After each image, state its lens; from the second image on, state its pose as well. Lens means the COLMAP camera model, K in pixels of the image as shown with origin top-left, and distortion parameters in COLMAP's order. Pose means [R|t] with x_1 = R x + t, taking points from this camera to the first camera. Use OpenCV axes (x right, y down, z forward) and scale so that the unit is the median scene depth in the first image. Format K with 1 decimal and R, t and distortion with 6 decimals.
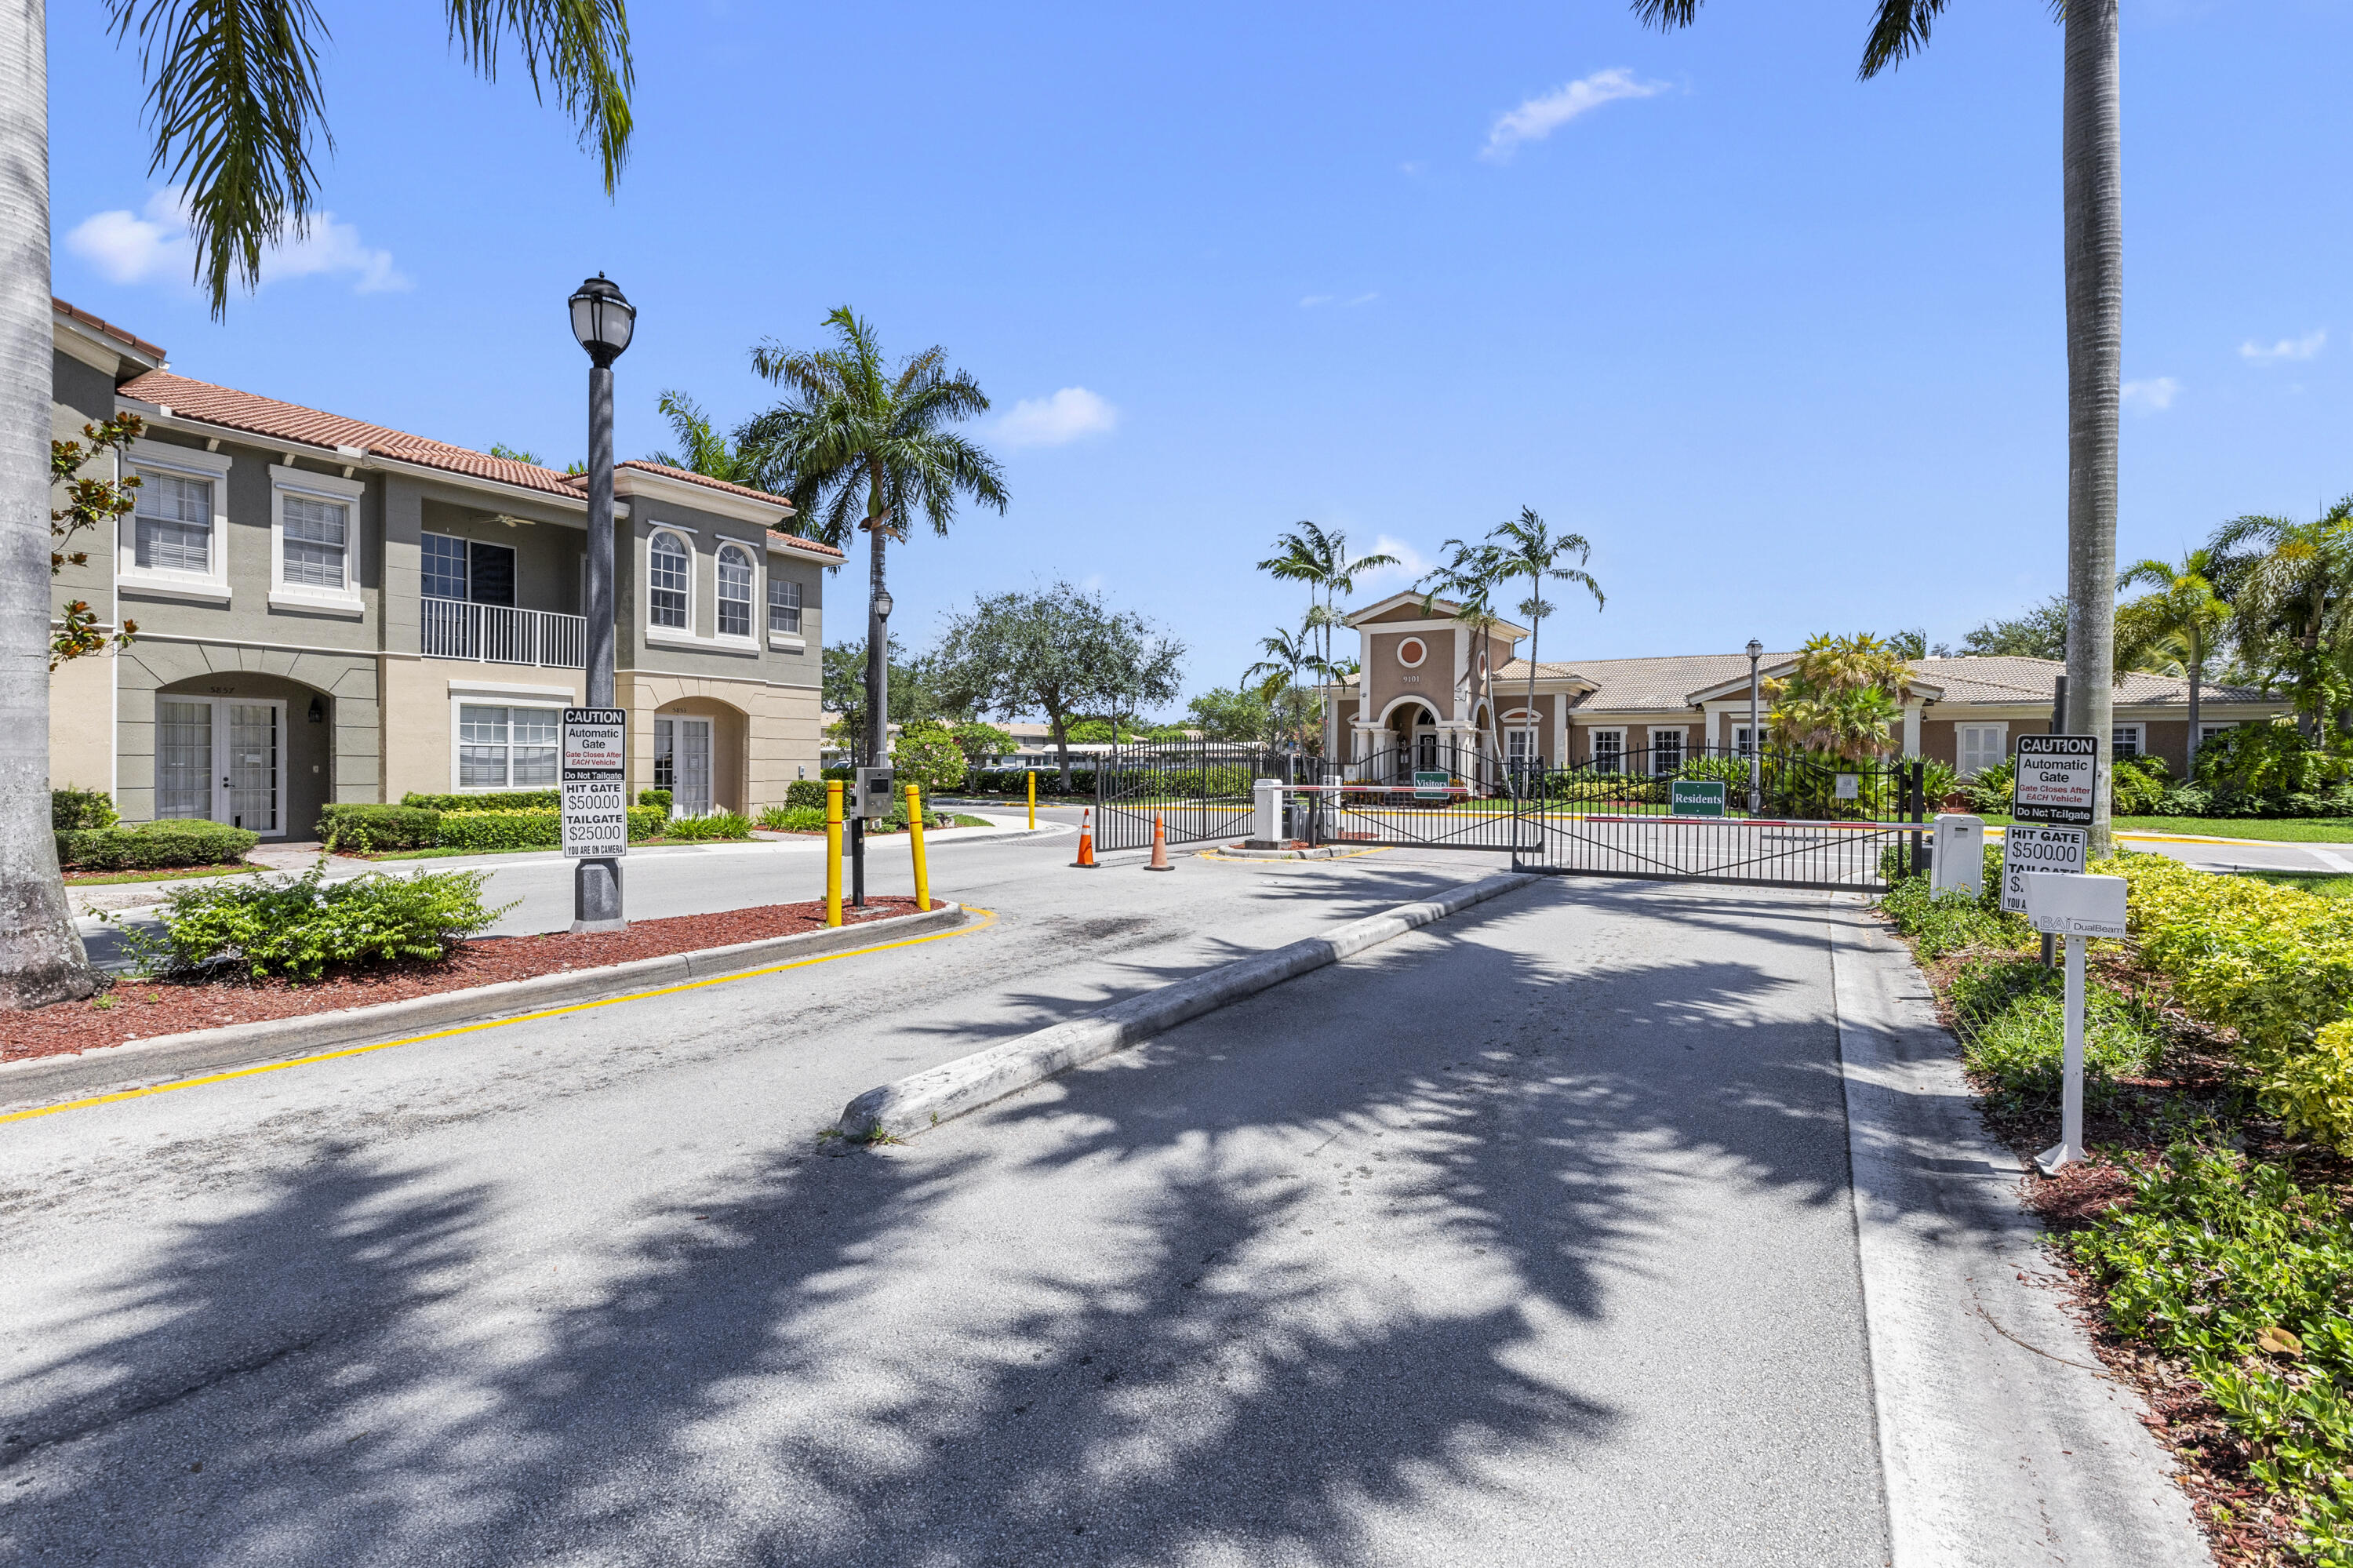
lens RADIAL K [[1059.4, 0, 1176.5], [0, 1059.4, 784.0], [0, 0, 1]] dist [0.015045, 0.000001]
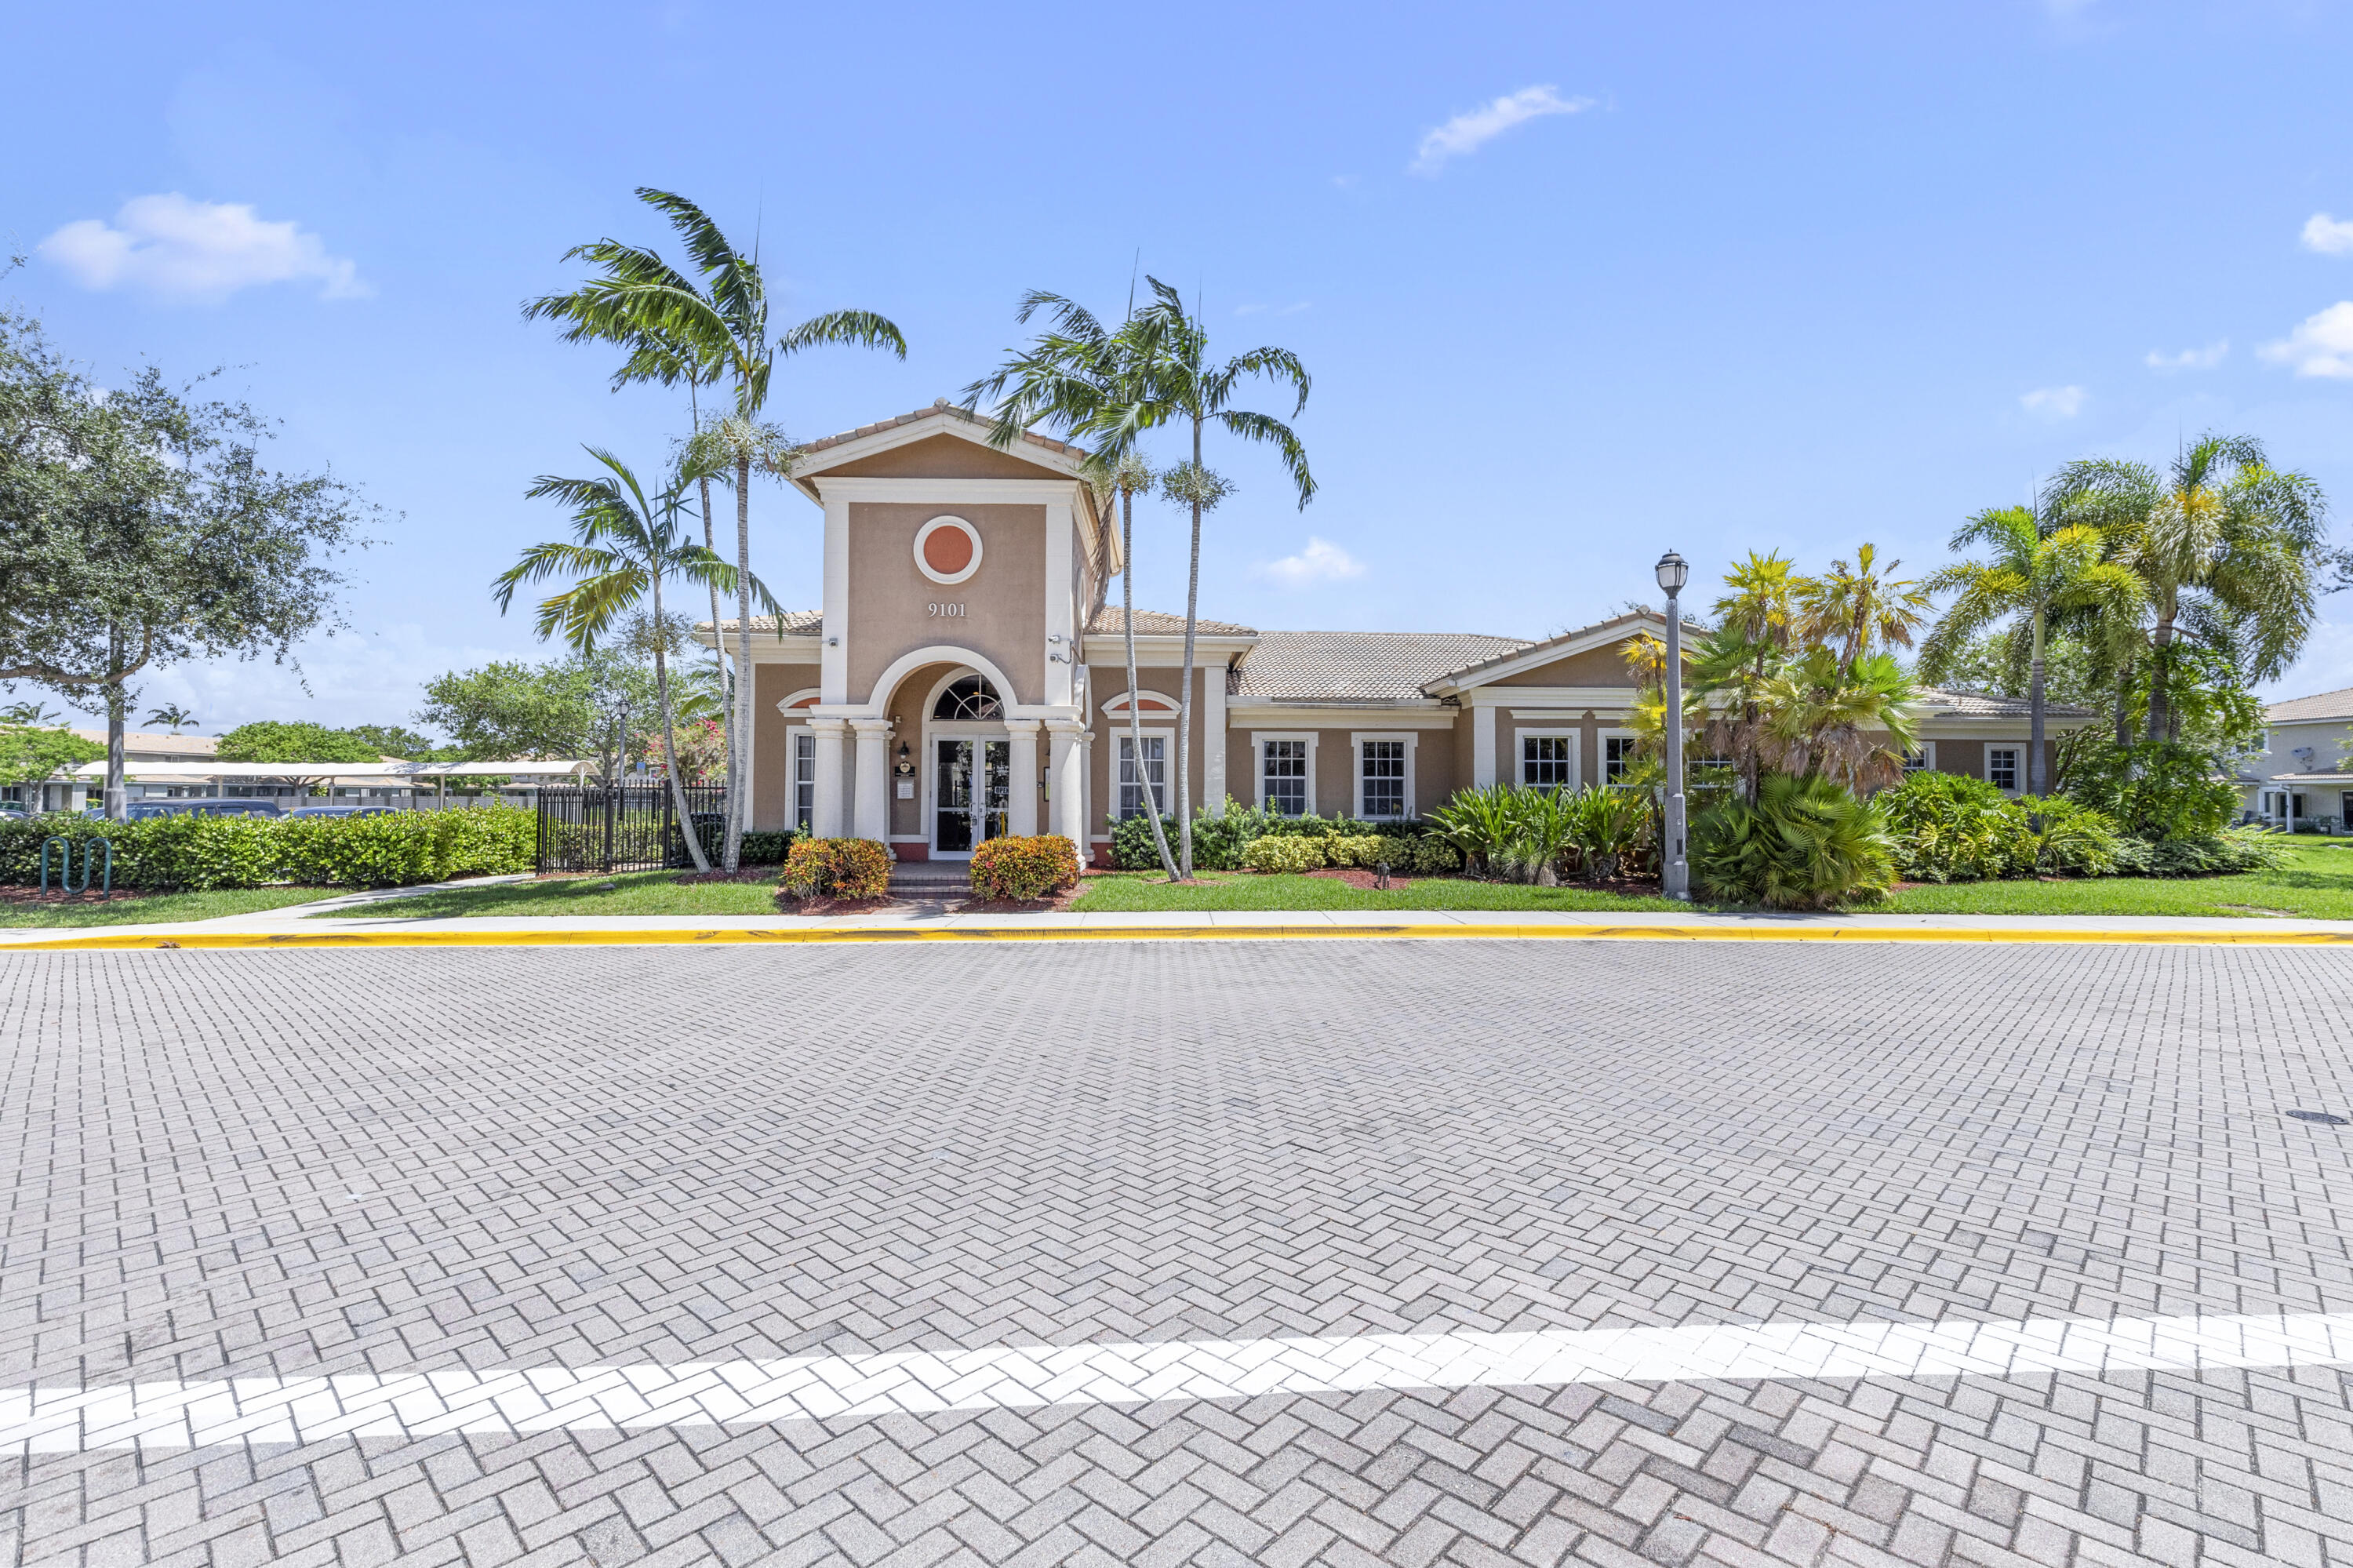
lens RADIAL K [[1059.4, 0, 1176.5], [0, 1059.4, 784.0], [0, 0, 1]] dist [0.015045, 0.000001]
pose [[0.841710, 0.002846, 0.539922, 0.062365], [0.013315, 0.999573, -0.026026, -0.013434], [-0.539765, 0.029095, 0.841313, 0.568288]]
